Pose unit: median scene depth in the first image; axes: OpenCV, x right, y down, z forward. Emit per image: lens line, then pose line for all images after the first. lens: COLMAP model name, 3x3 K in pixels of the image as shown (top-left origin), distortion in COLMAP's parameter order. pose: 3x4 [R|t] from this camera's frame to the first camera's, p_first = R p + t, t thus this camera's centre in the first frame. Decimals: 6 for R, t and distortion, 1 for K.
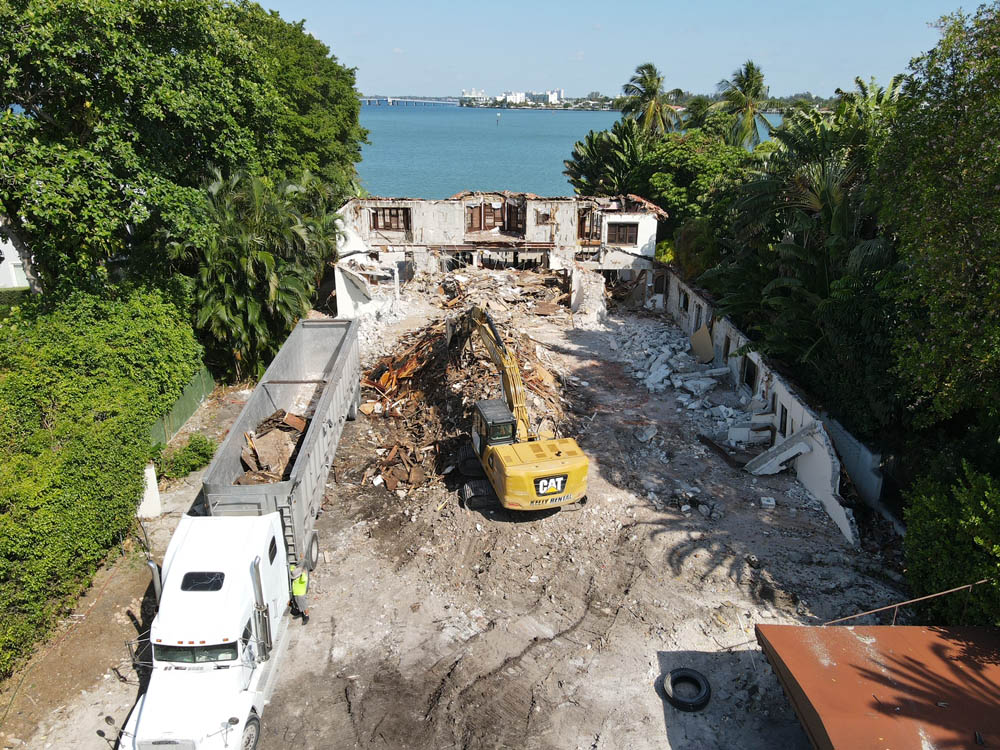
lens RADIAL K [[726.7, 0, 500.0], [0, 726.7, 375.0], [0, 0, 1]] dist [0.010664, -0.001838]
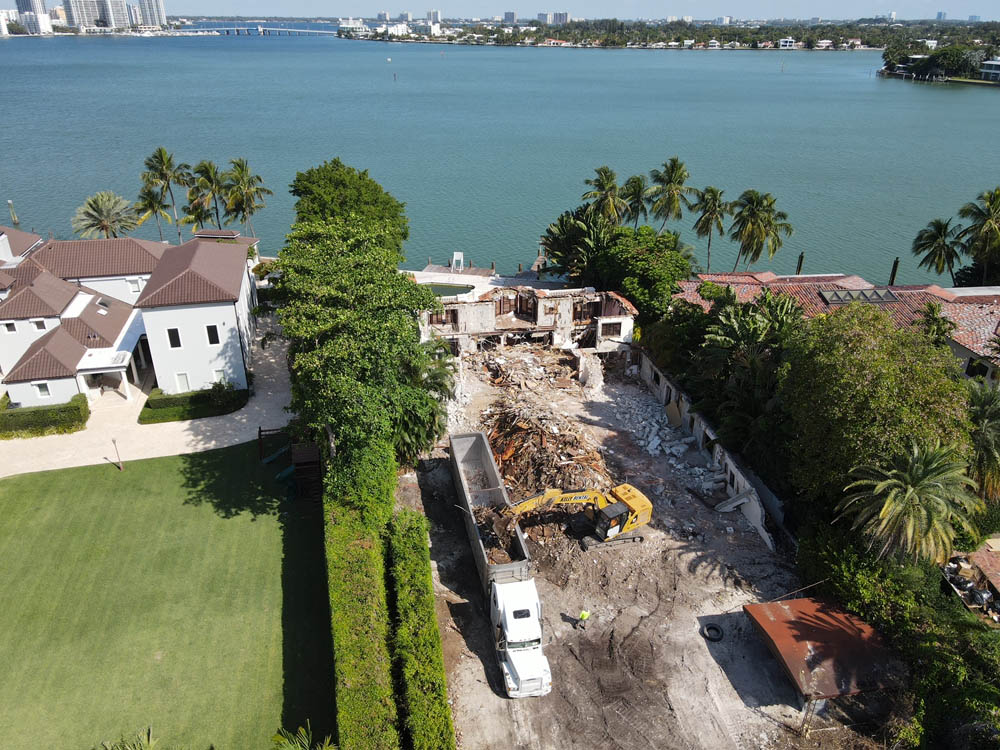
lens RADIAL K [[727.4, 0, 500.0], [0, 727.4, 375.0], [0, 0, 1]] dist [0.005788, 0.003490]
pose [[0.987914, -0.069774, 0.138409, -0.408697], [0.056704, 0.993743, 0.096228, -0.390446], [-0.144257, -0.087217, 0.985689, -0.678235]]
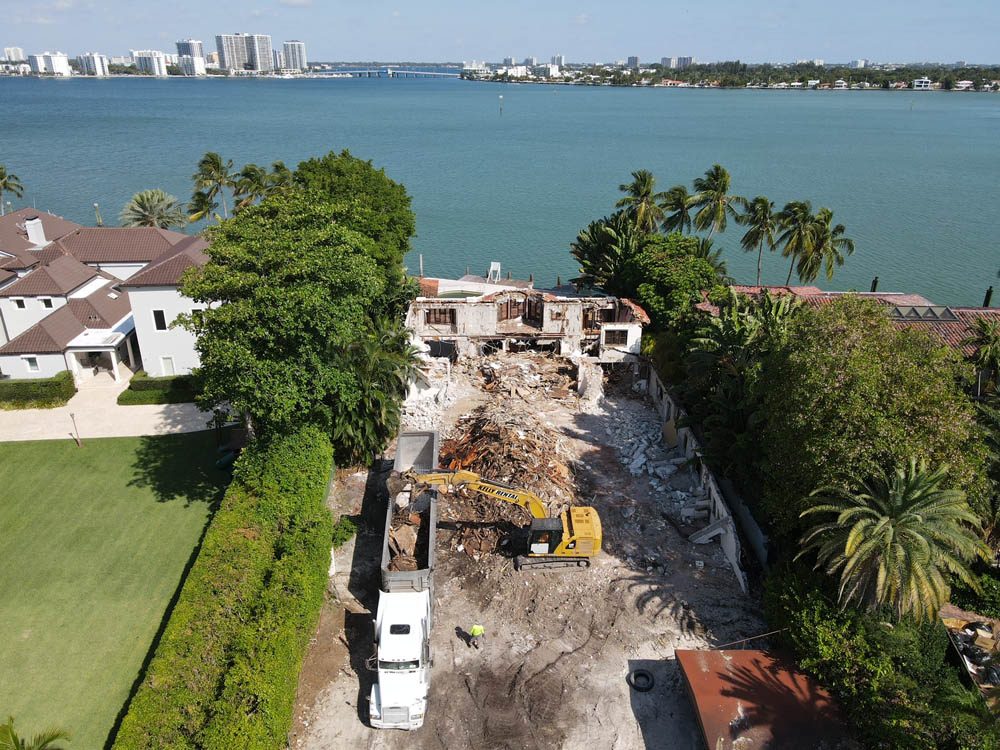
lens RADIAL K [[726.7, 0, 500.0], [0, 726.7, 375.0], [0, 0, 1]] dist [0.010664, -0.001838]
pose [[0.999994, -0.003226, -0.001211, -0.069261], [0.003274, 0.999145, 0.041216, -0.273827], [0.001077, -0.041220, 0.999150, -0.535950]]
